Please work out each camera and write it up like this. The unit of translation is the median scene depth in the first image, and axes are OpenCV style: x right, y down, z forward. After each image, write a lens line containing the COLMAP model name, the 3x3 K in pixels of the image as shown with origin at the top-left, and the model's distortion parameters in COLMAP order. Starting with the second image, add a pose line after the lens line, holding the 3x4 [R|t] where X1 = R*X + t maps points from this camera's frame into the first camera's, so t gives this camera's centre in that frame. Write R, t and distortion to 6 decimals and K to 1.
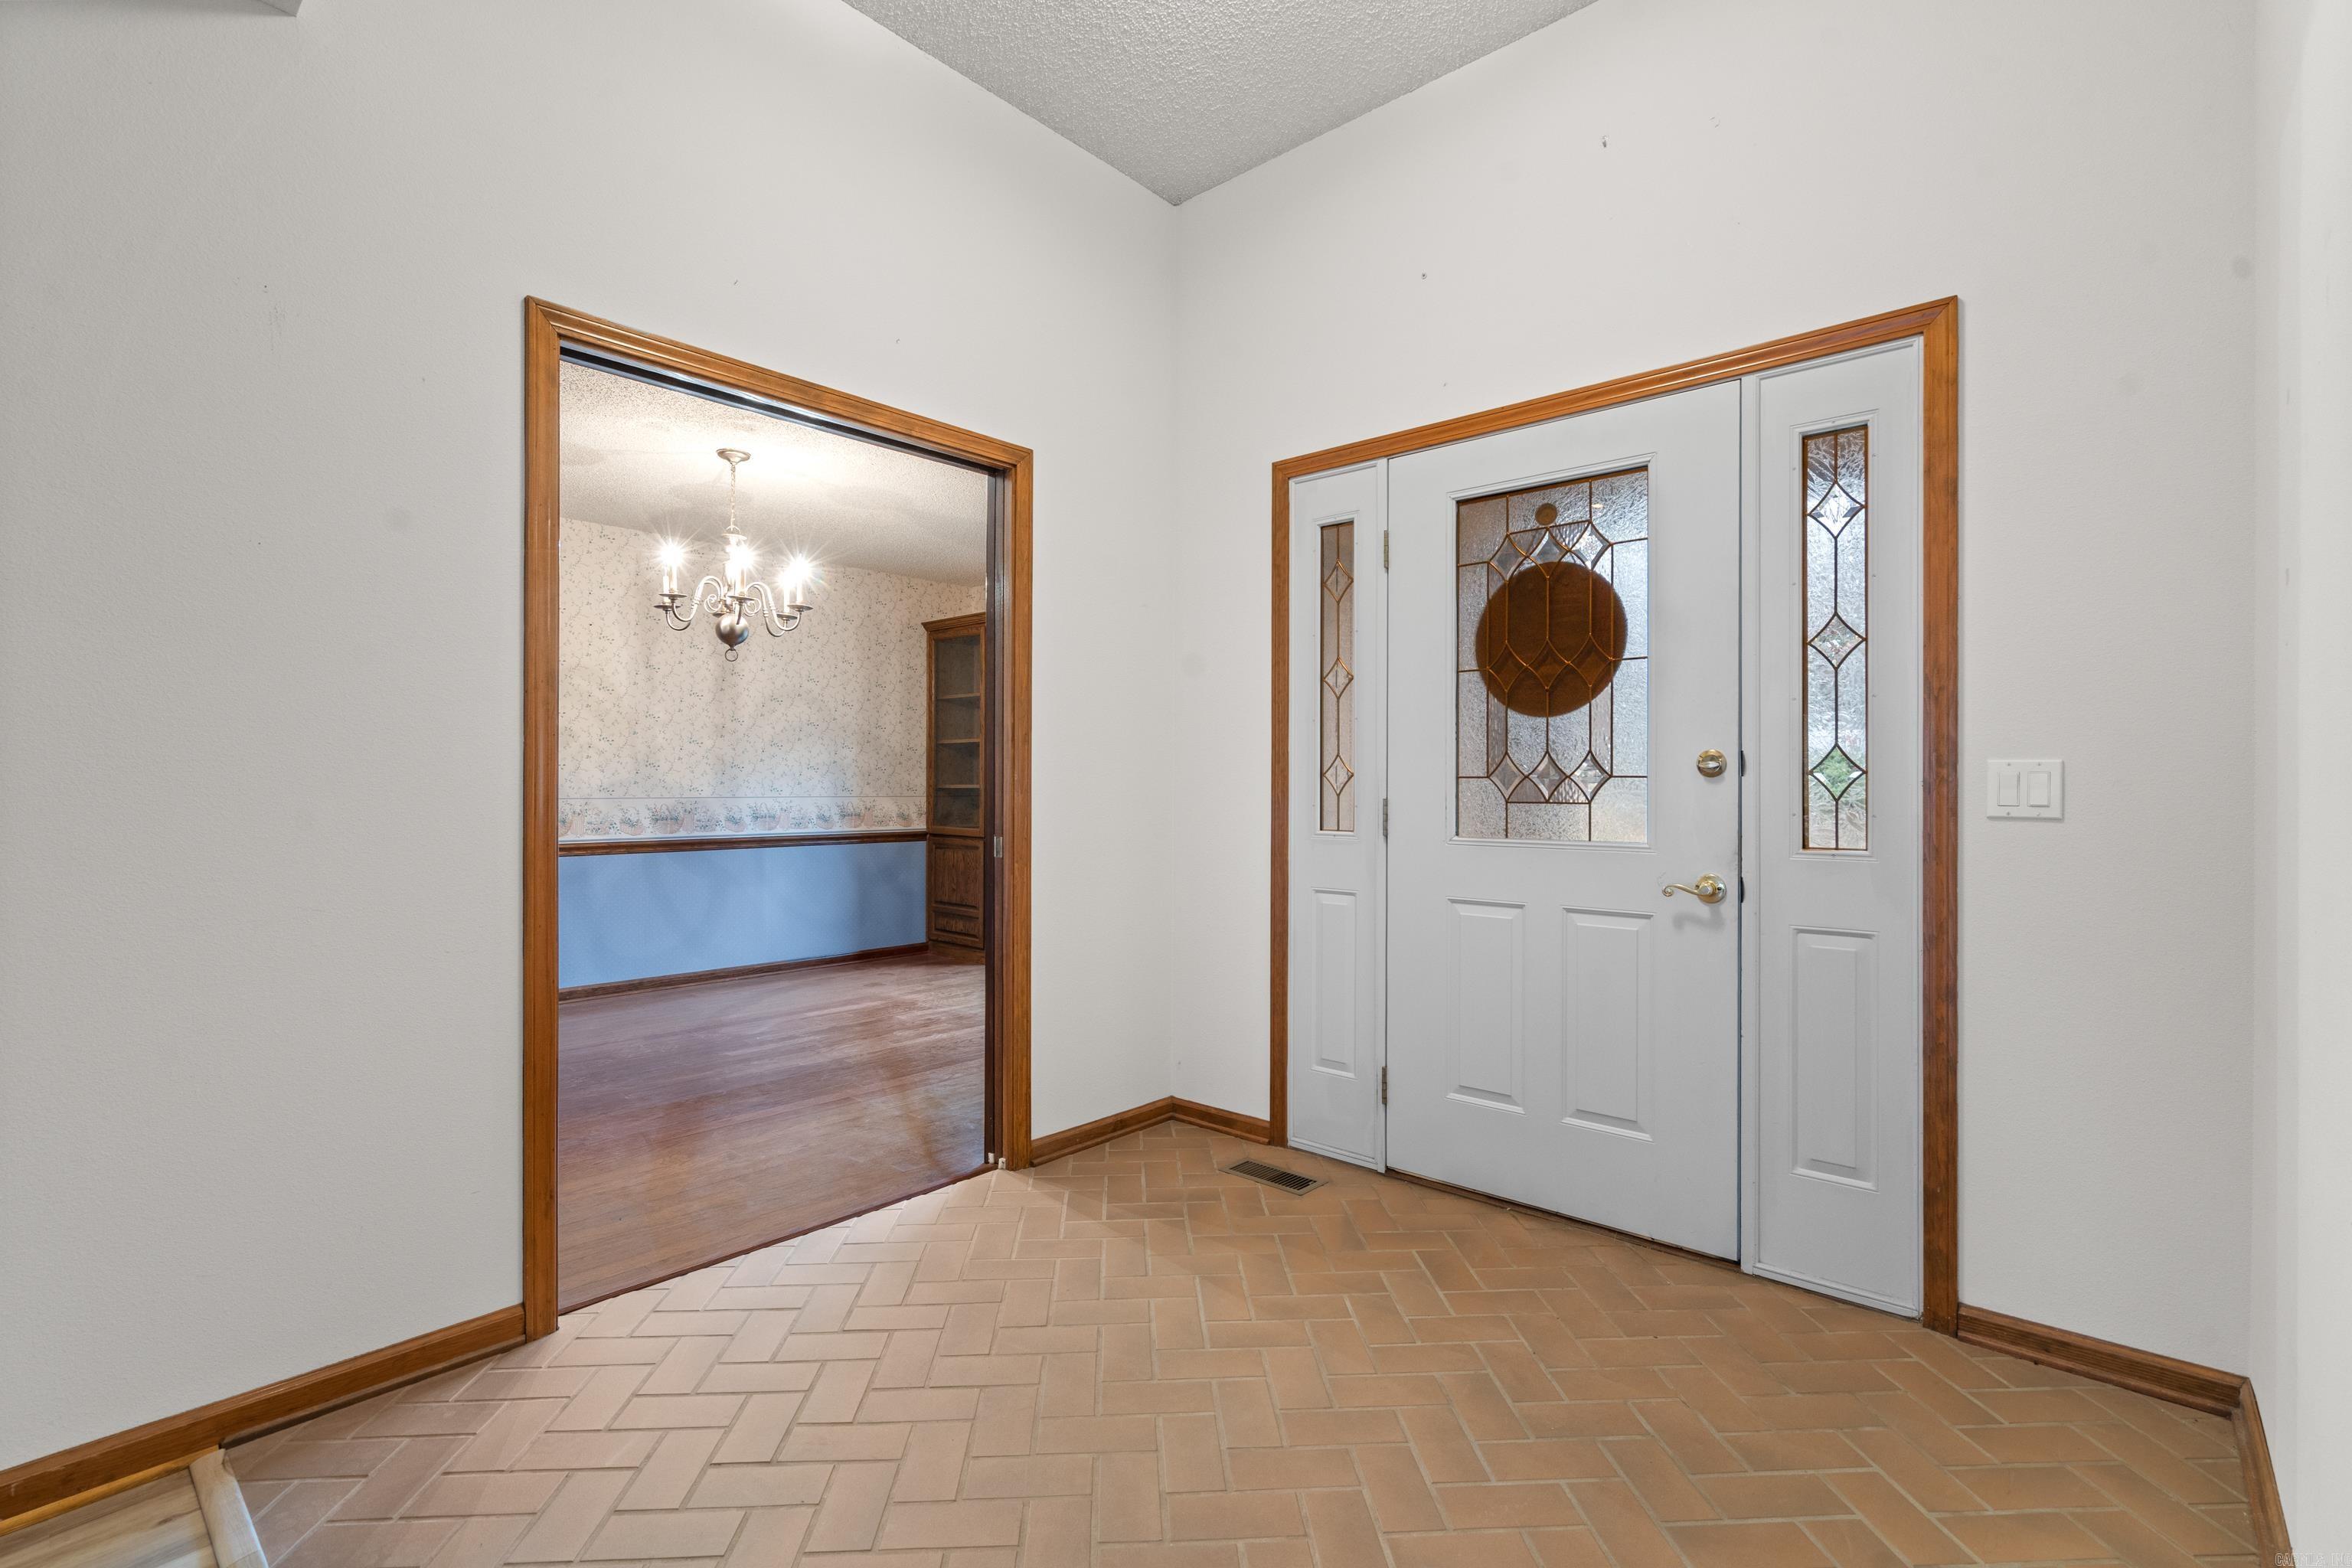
lens RADIAL K [[1077.3, 0, 1175.2], [0, 1077.3, 793.0], [0, 0, 1]] dist [-0.001274, -0.000039]
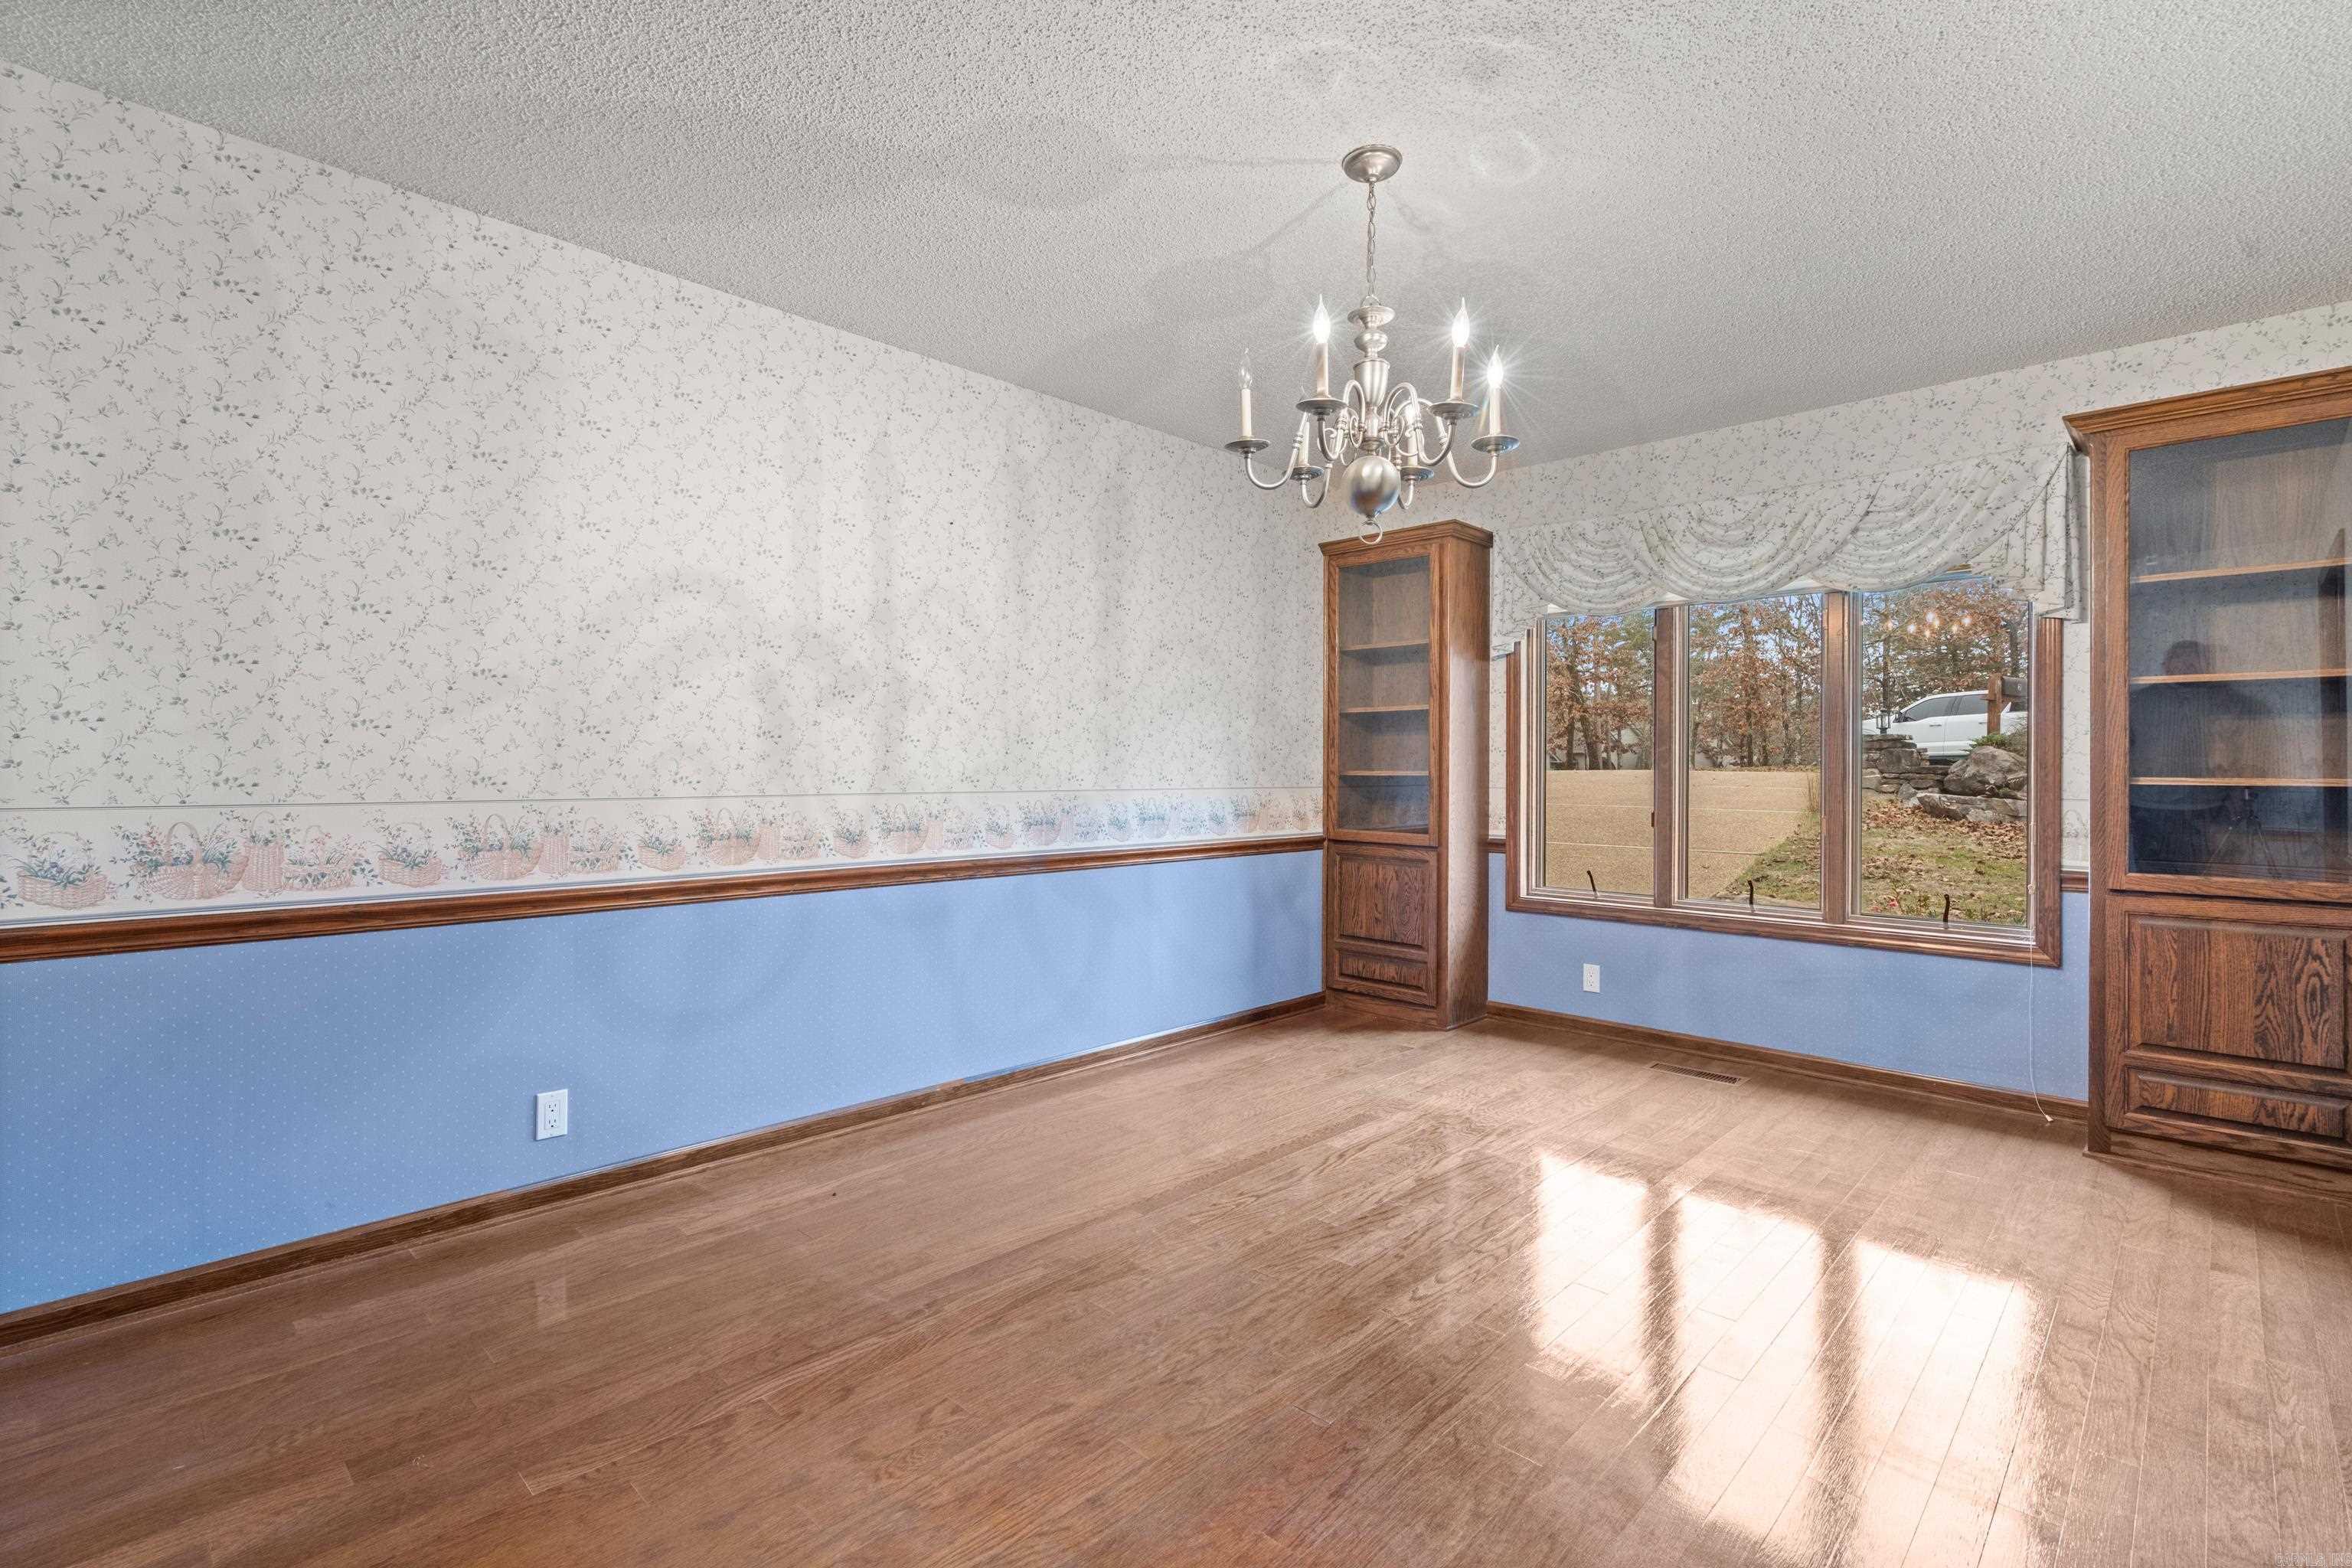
lens RADIAL K [[1077.3, 0, 1176.5], [0, 1077.3, 768.2], [0, 0, 1]] dist [-0.001274, -0.000039]
pose [[0.999482, 0.000068, -0.032168, -0.334284], [-0.000334, 0.999966, -0.008265, -0.003850], [0.032167, 0.008271, 0.999448, 0.311700]]
